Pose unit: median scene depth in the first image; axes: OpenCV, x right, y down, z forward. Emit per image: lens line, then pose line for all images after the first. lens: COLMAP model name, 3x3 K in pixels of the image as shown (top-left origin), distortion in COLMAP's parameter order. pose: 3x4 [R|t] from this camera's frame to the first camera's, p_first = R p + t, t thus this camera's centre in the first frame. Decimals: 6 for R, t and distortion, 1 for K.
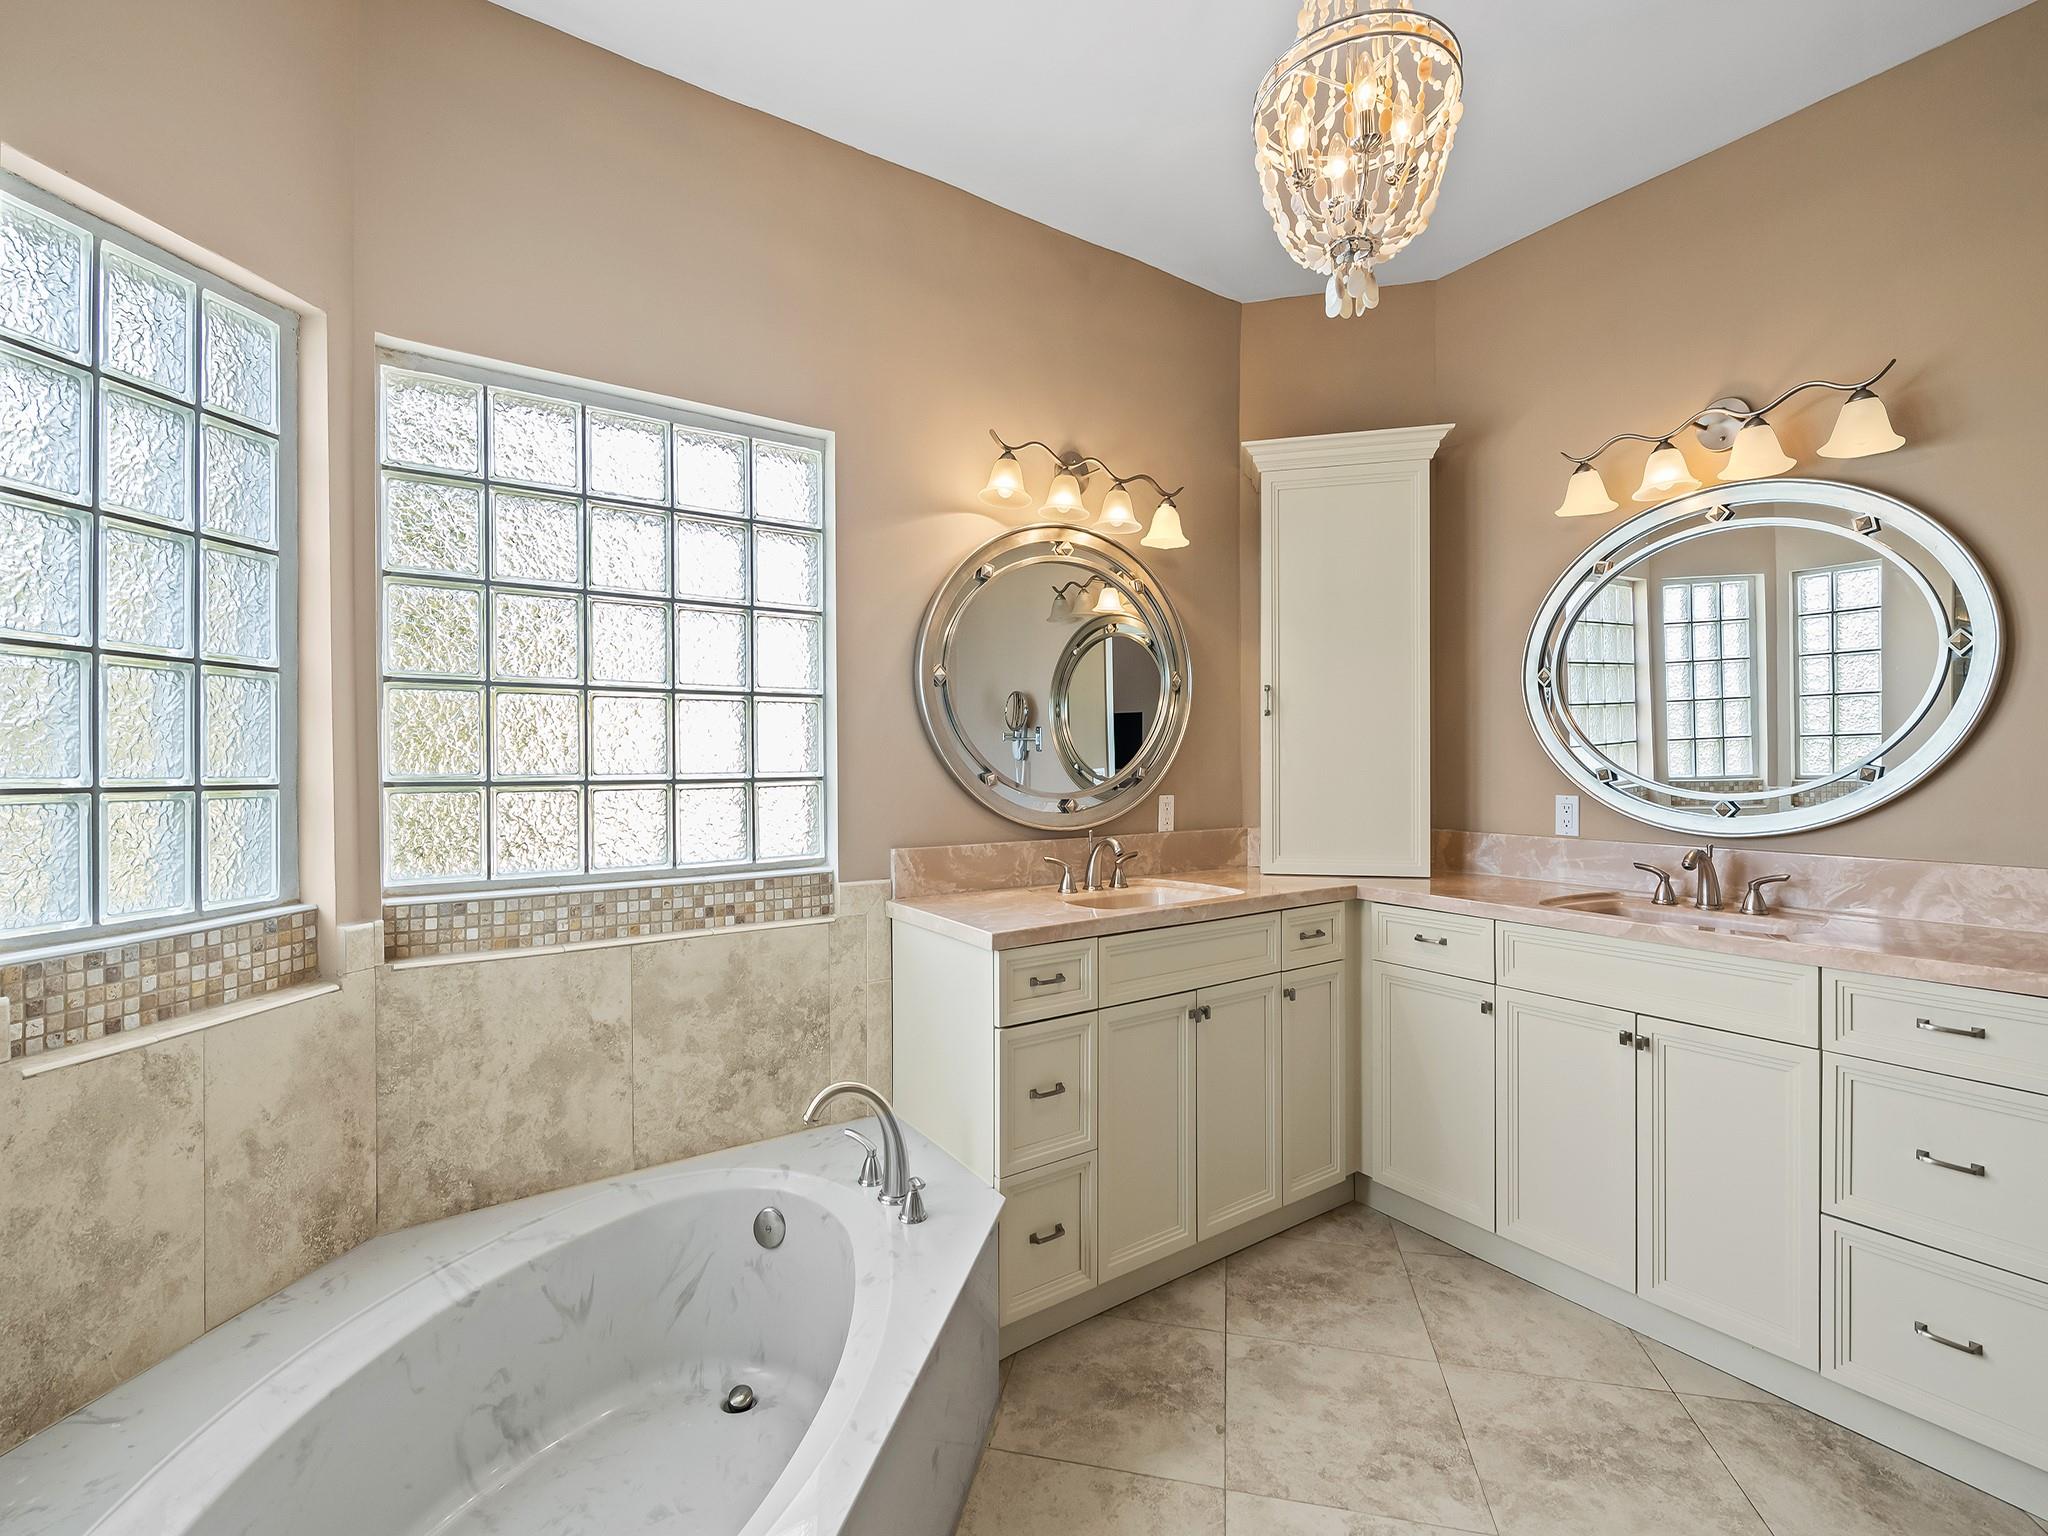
lens RADIAL K [[895.0, 0, 1030.3], [0, 895.0, 761.7], [0, 0, 1]] dist [0.000269, -0.001107]
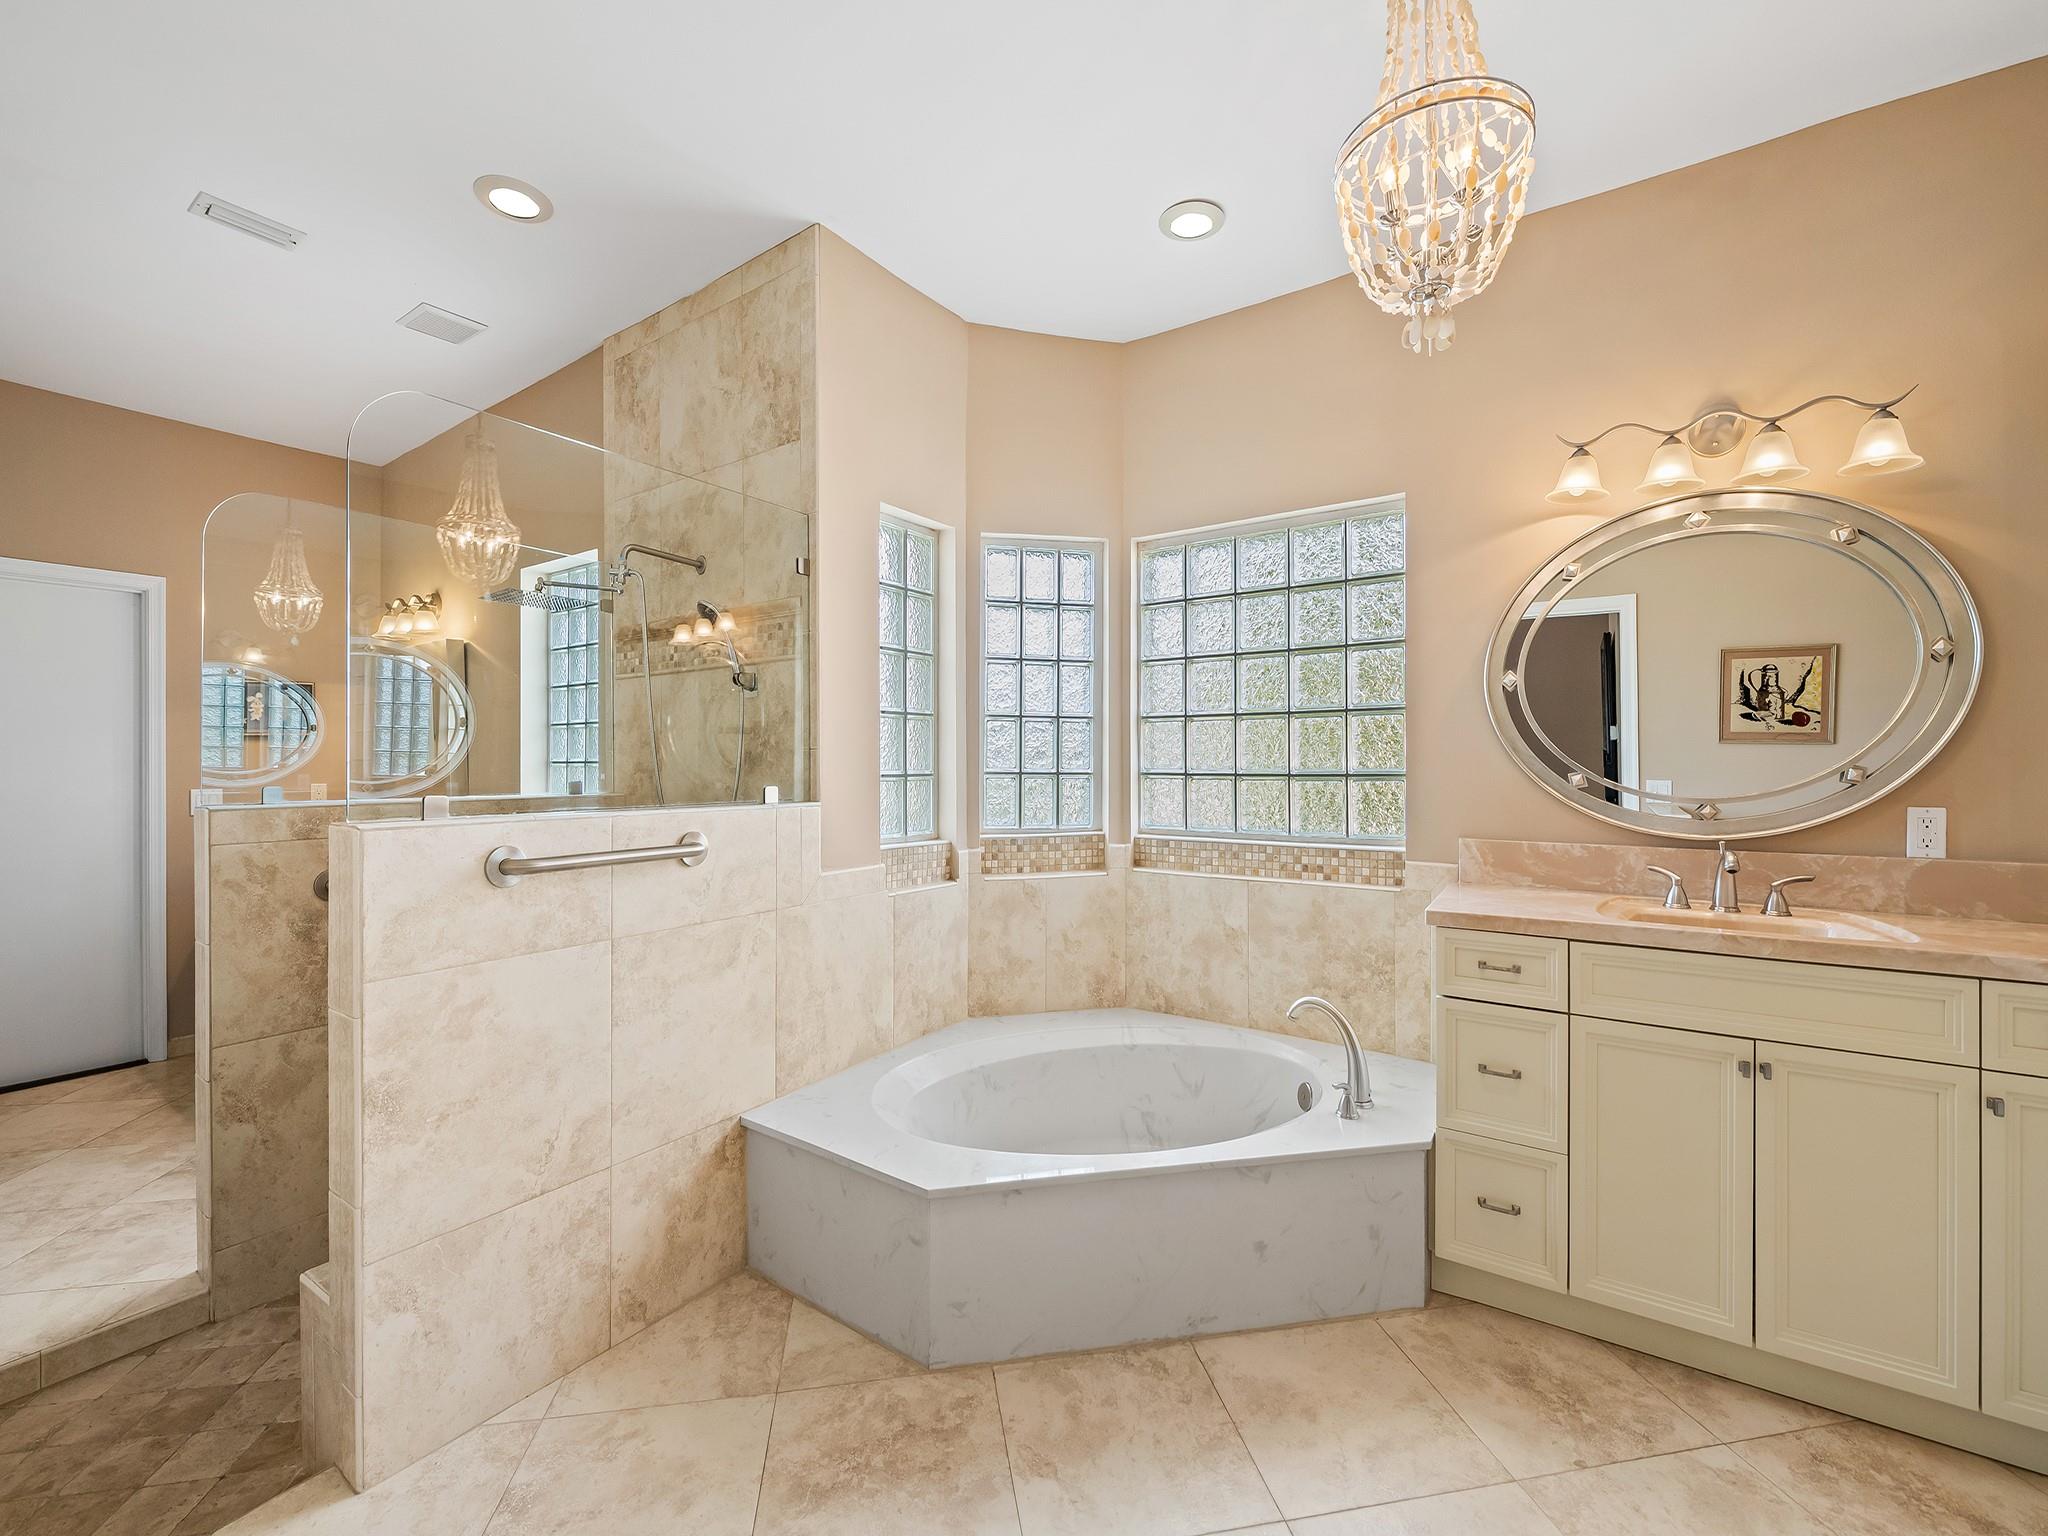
lens RADIAL K [[844.2, 0, 1043.0], [0, 844.2, 760.3], [0, 0, 1]] dist [0.011160, -0.008162]
pose [[0.384538, -0.000304, -0.923109, 0.756117], [0.000383, 1.000000, -0.000170, -0.001845], [0.923109, -0.000289, 0.384538, 0.115789]]
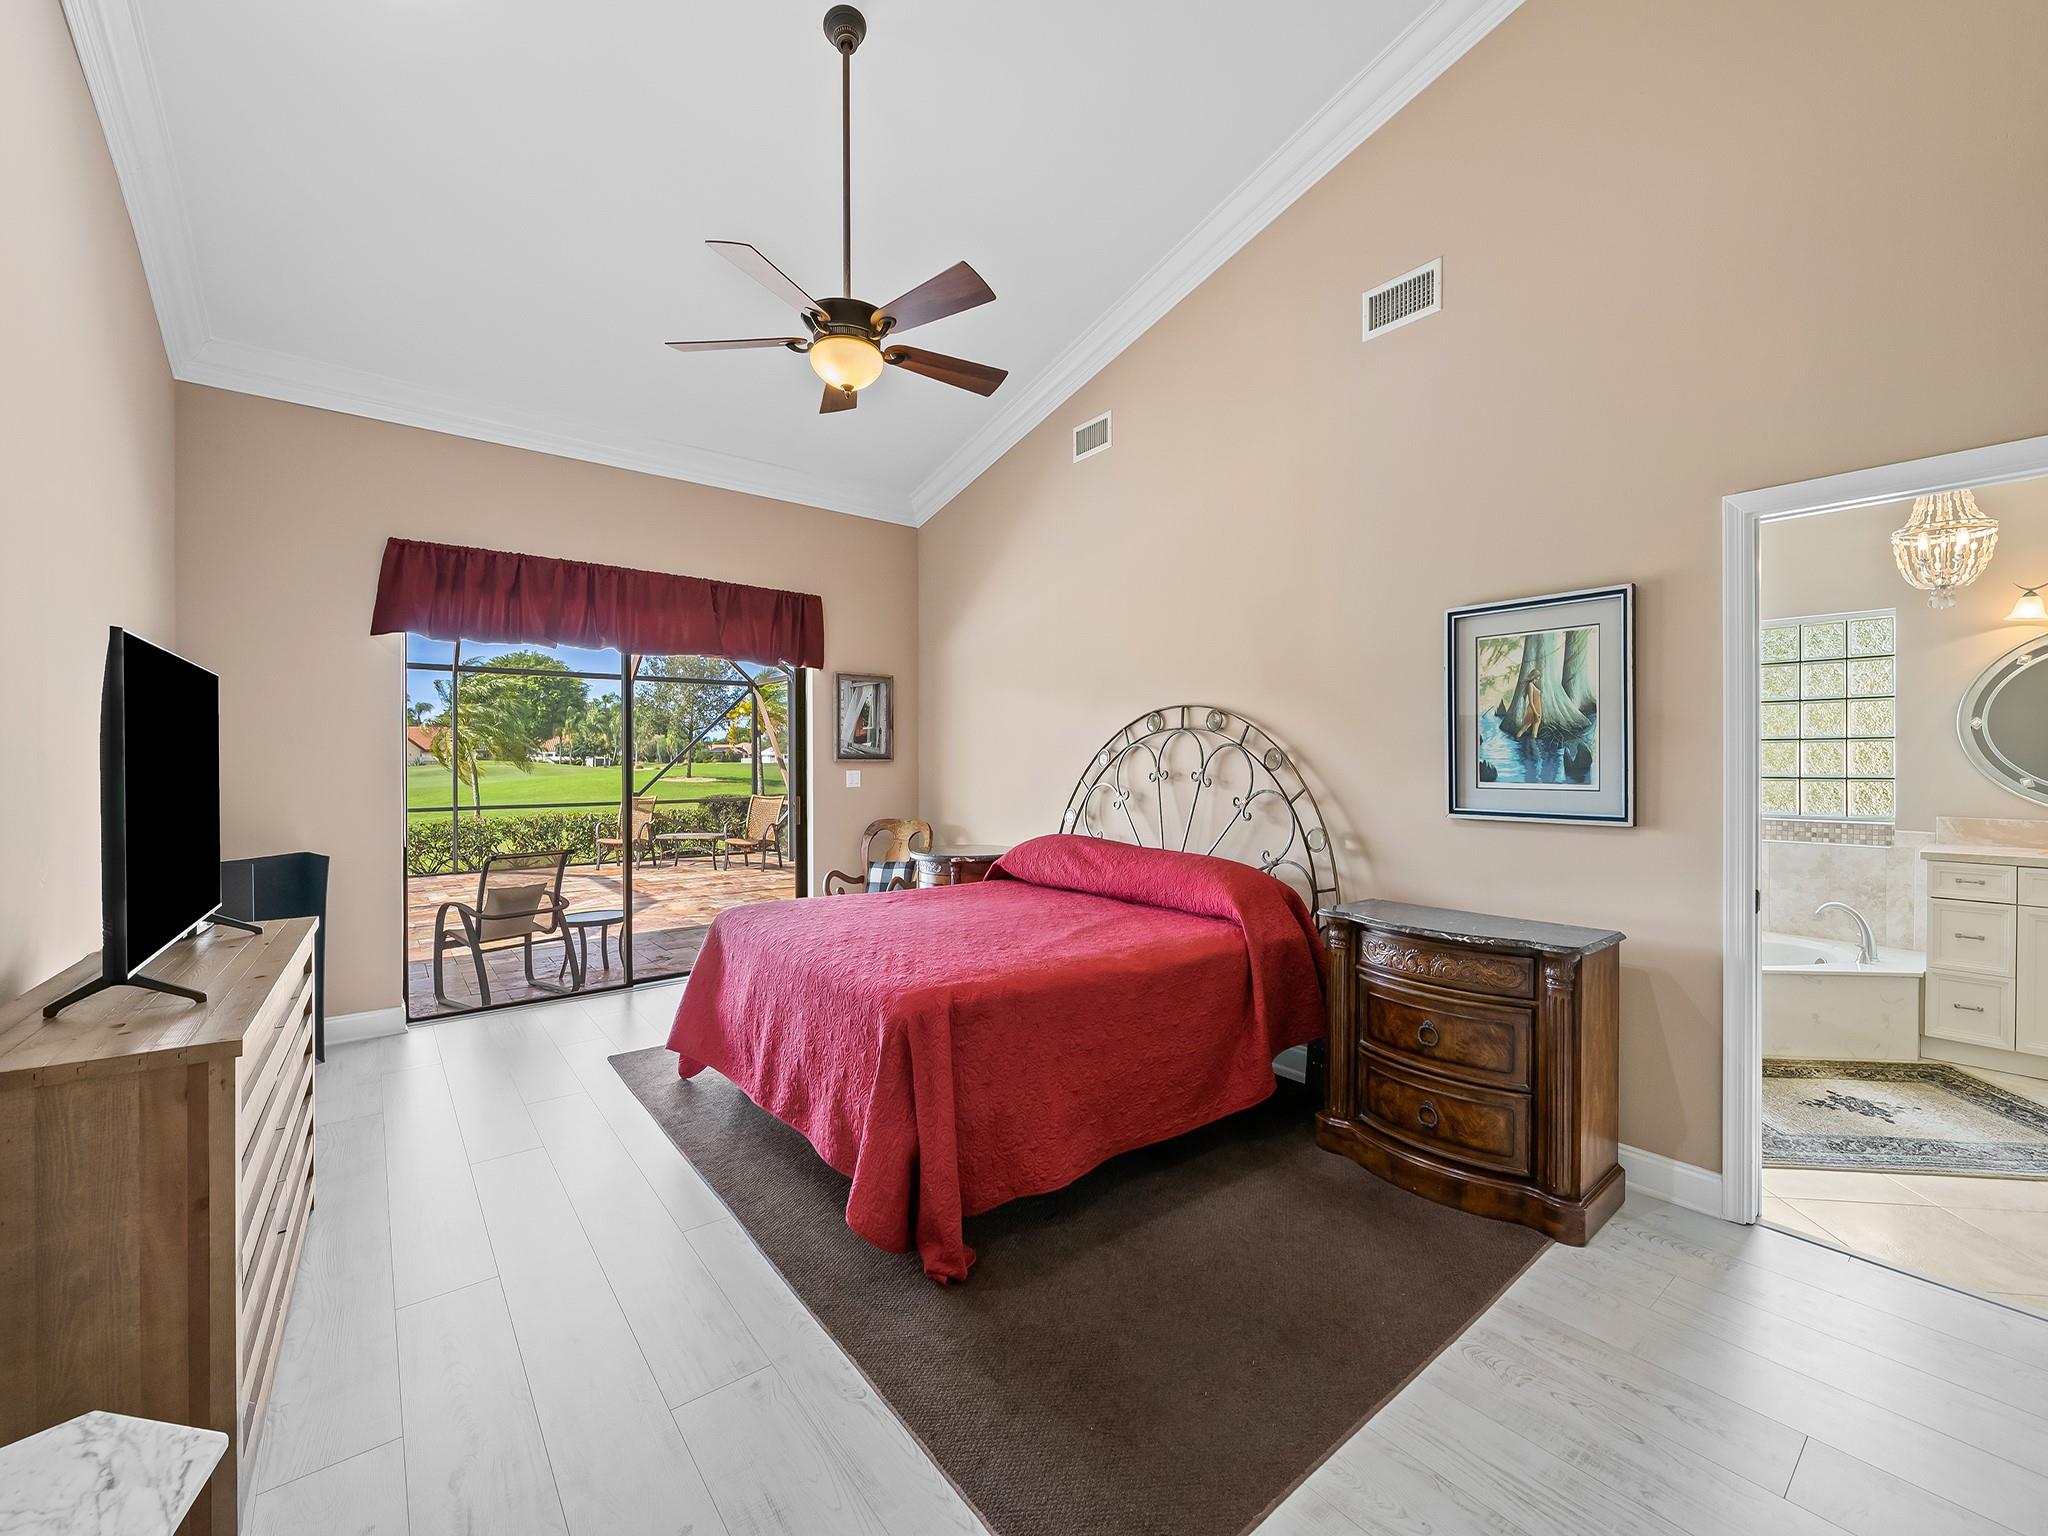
lens RADIAL K [[873.3, 0, 1023.4], [0, 873.3, 760.9], [0, 0, 1]] dist [0.012841, -0.005774]
pose [[0.086235, 0.006590, -0.996253, 1.831311], [0.000613, 0.999978, 0.006667, -0.041377], [0.996275, -0.001186, 0.086229, -1.302634]]
